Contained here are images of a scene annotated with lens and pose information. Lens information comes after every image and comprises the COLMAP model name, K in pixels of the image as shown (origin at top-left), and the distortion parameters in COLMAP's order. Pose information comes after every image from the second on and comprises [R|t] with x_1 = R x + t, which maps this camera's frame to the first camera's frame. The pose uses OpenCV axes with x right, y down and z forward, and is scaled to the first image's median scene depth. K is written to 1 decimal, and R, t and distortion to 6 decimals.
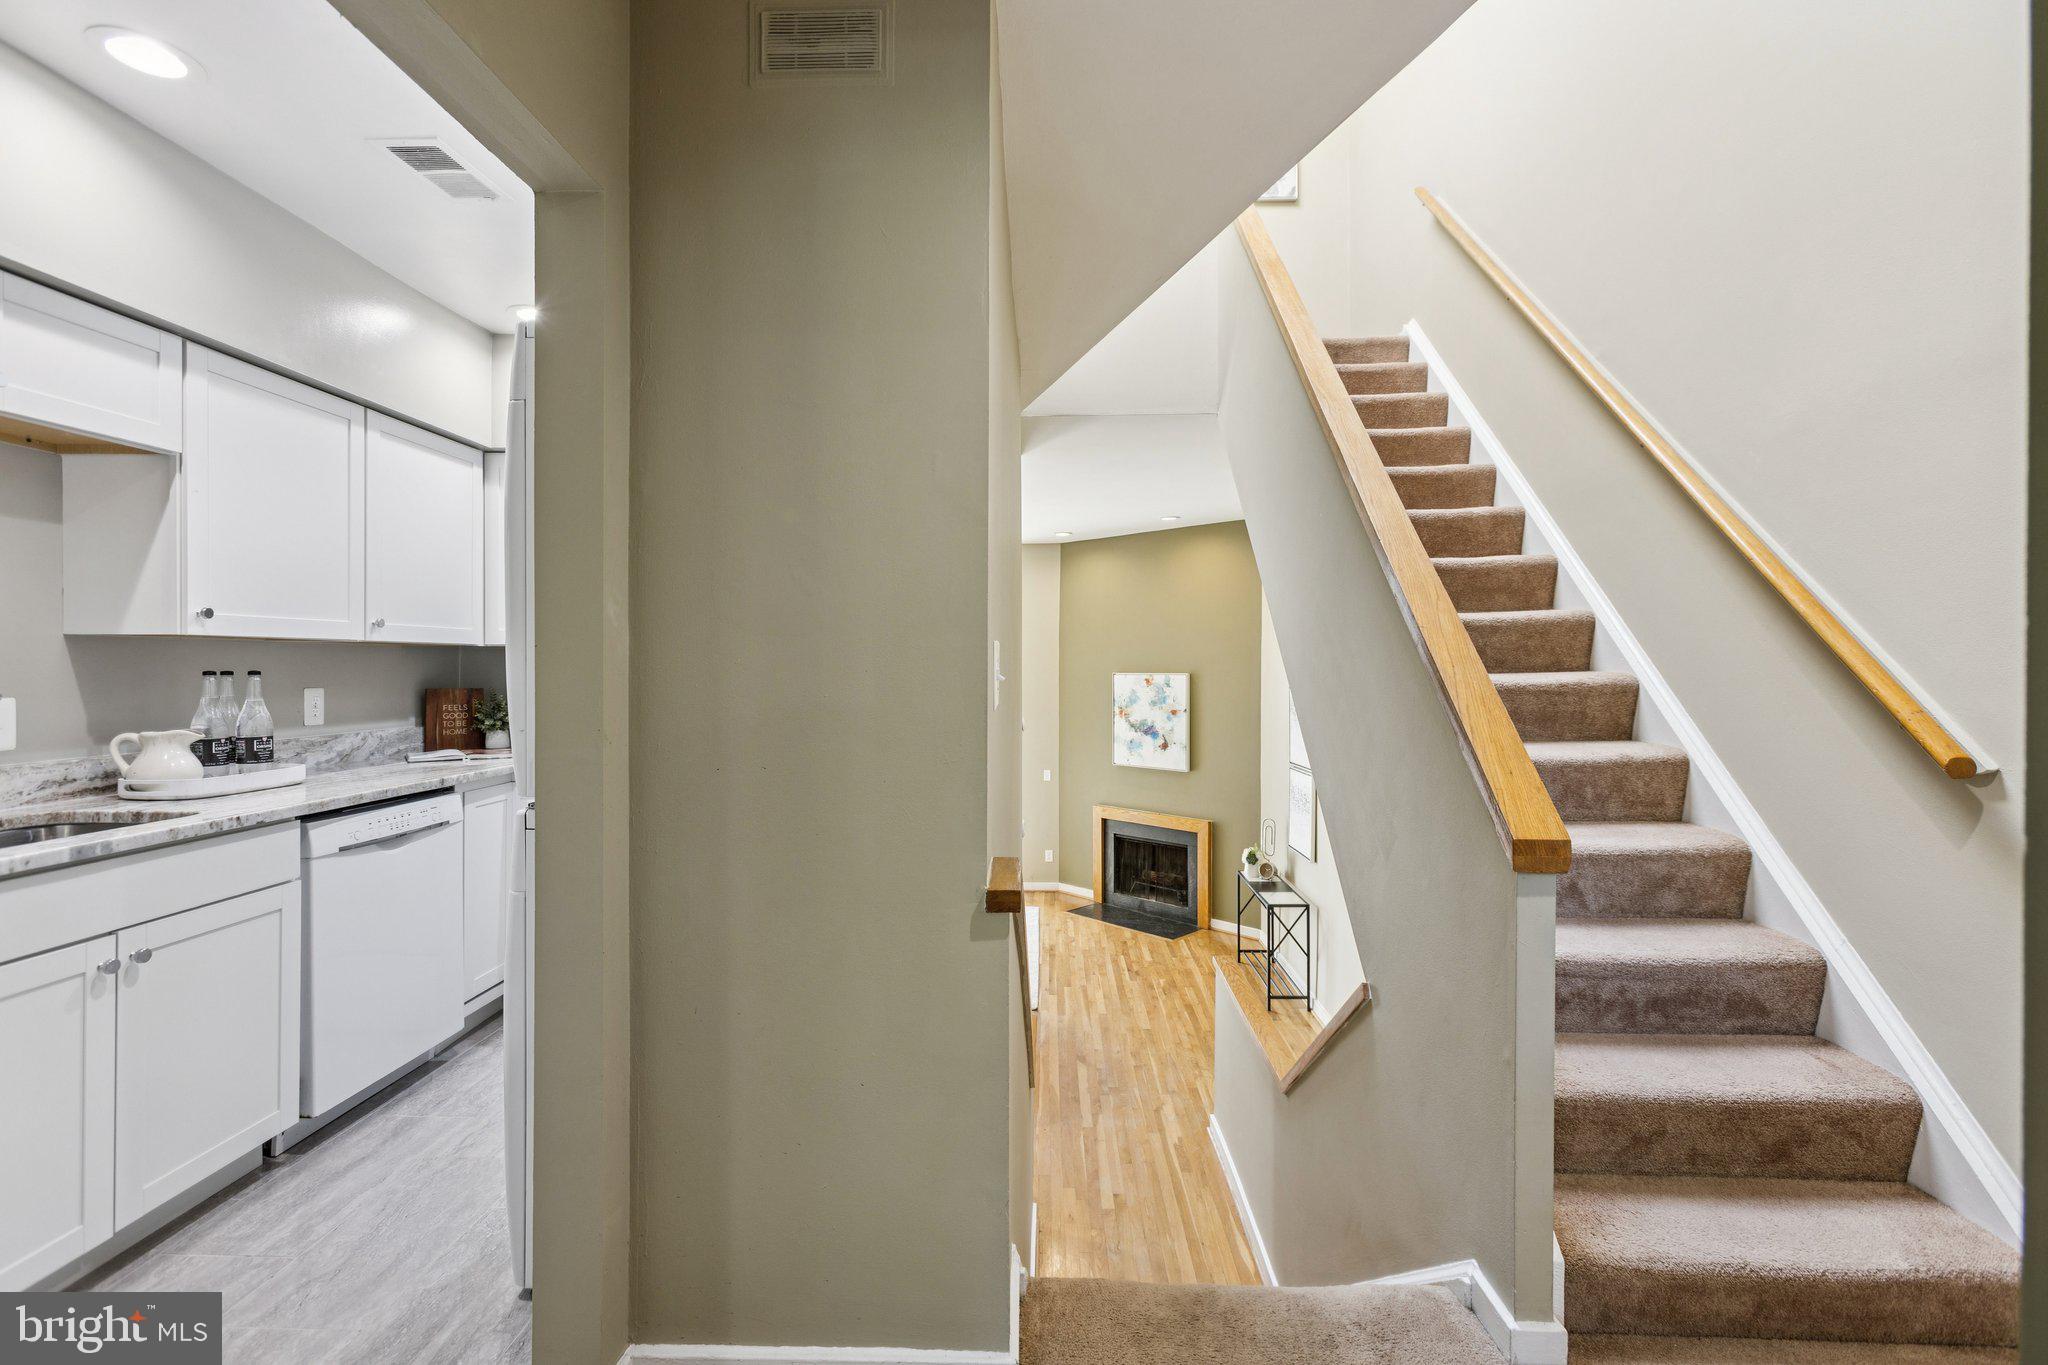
lens RADIAL K [[903.5, 0, 1021.8], [0, 903.5, 673.3], [0, 0, 1]] dist [-0.010856, 0.007462]
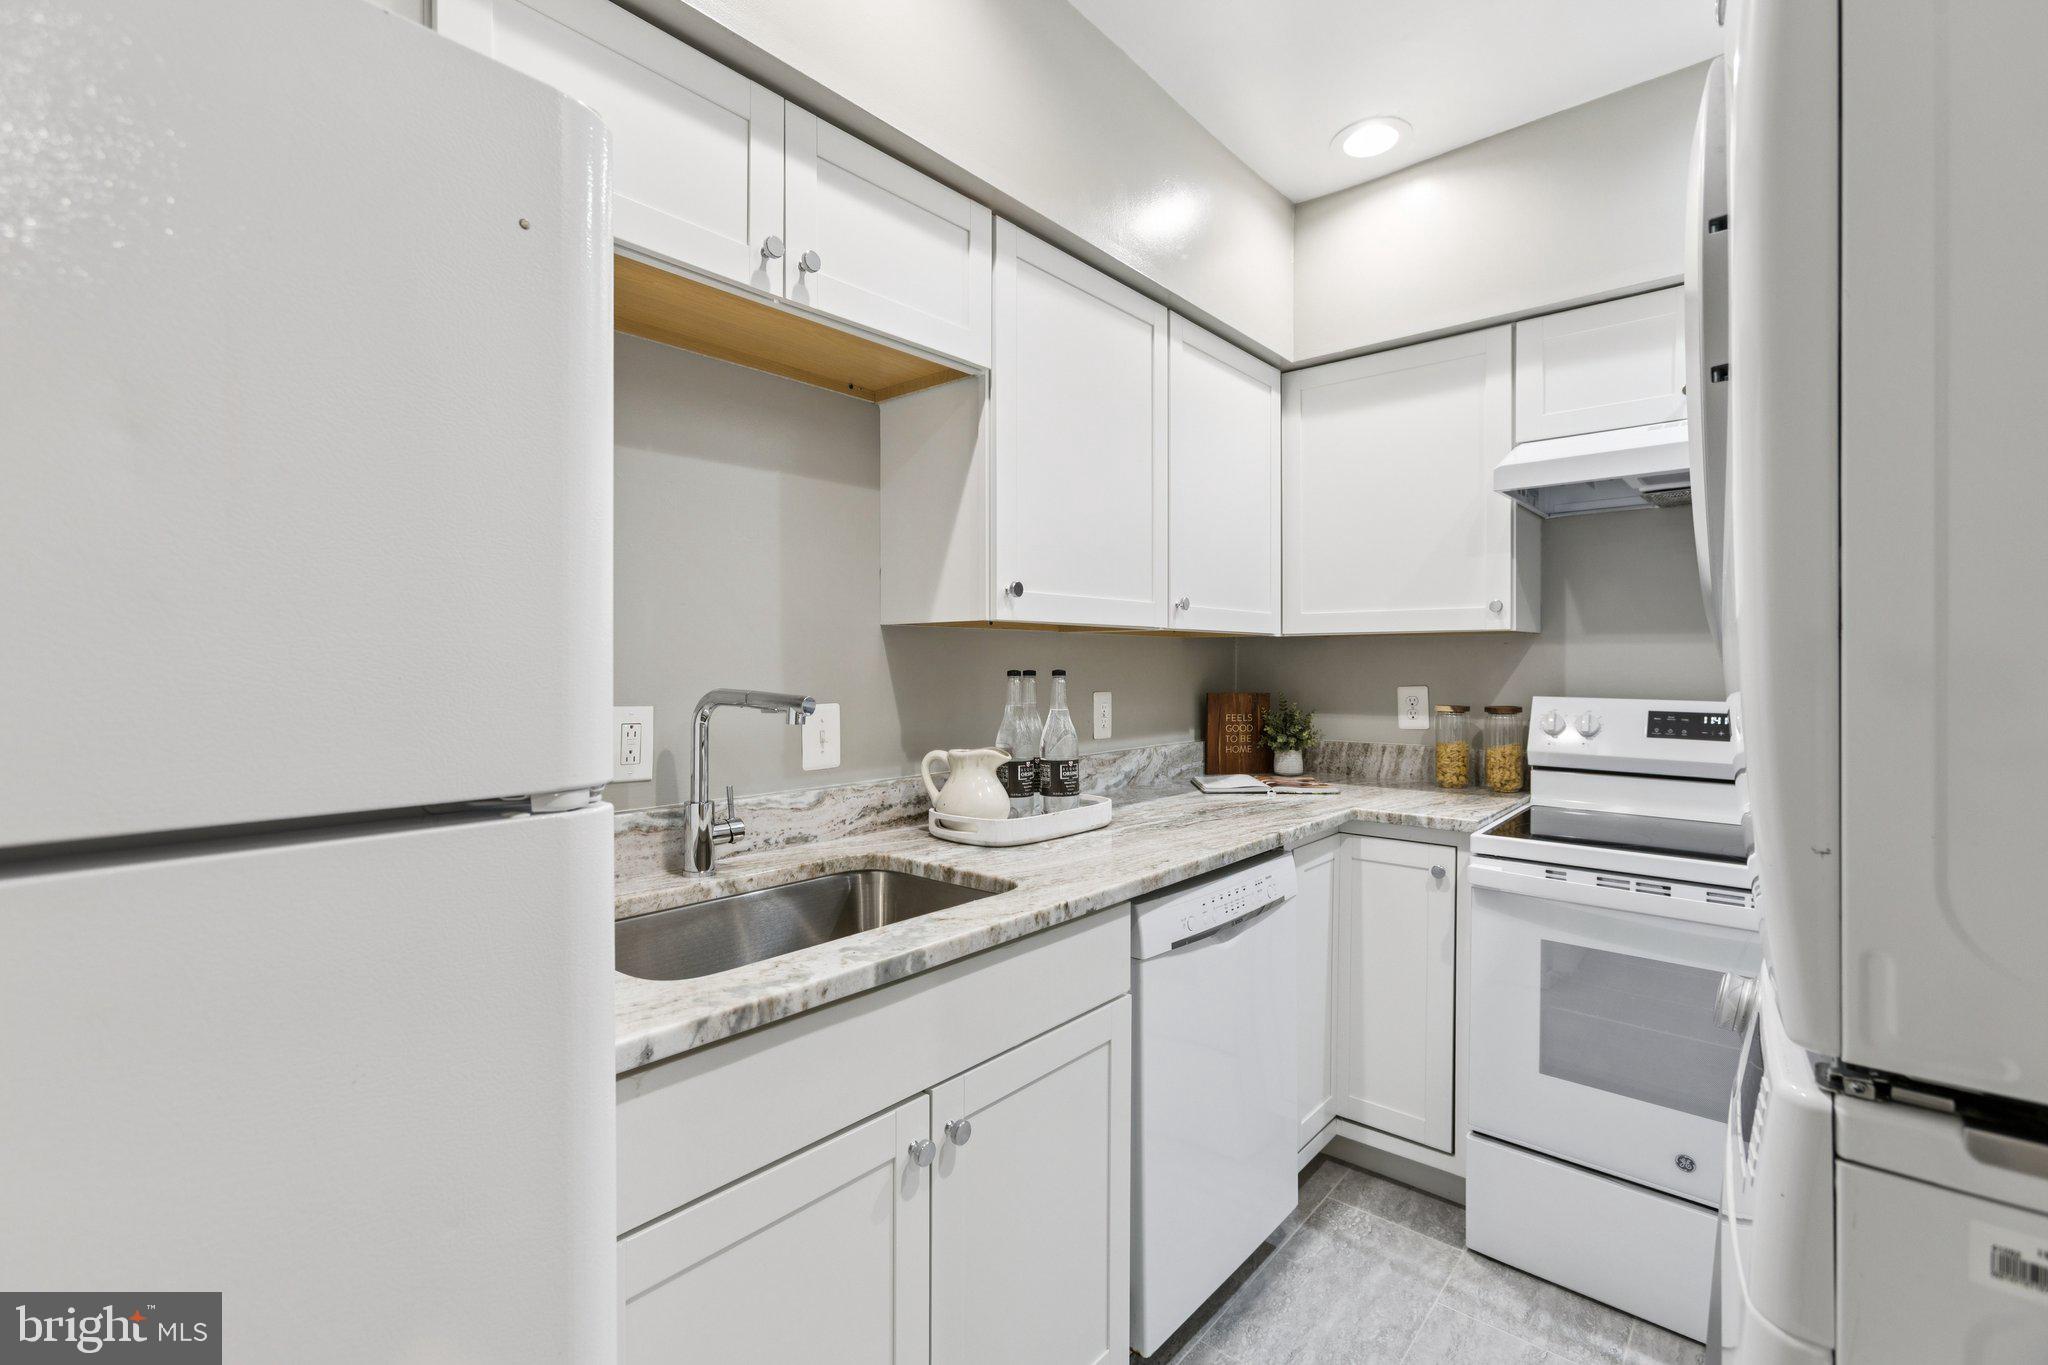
lens RADIAL K [[903.5, 0, 1020.0], [0, 903.5, 679.2], [0, 0, 1]] dist [-0.010856, 0.007462]
pose [[0.775927, 0.003322, -0.630814, -0.440182], [0.000073, 0.999986, 0.005357, 0.001005], [0.630822, -0.004203, 0.775916, 0.434423]]
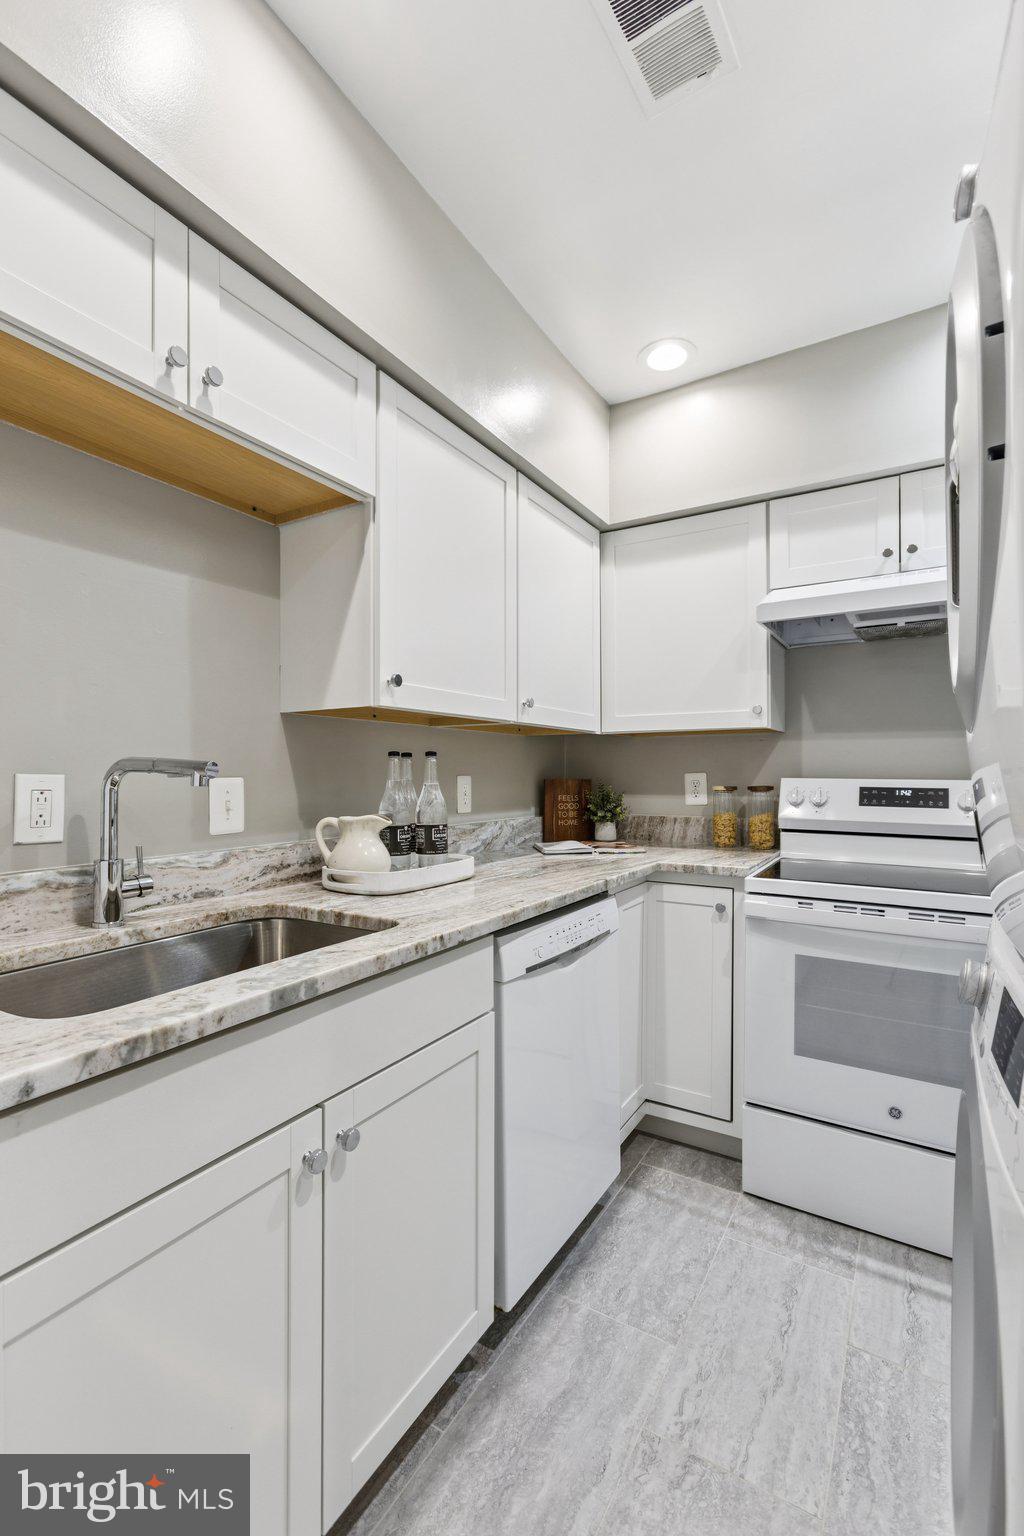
lens RADIAL K [[677.6, 0, 509.6], [0, 677.6, 779.1], [0, 0, 1]] dist [-0.010856, 0.007462]
pose [[0.870543, -0.003766, -0.492078, -0.482683], [0.002191, 0.999990, -0.003777, 0.029931], [0.492088, 0.002210, 0.870543, 0.478781]]
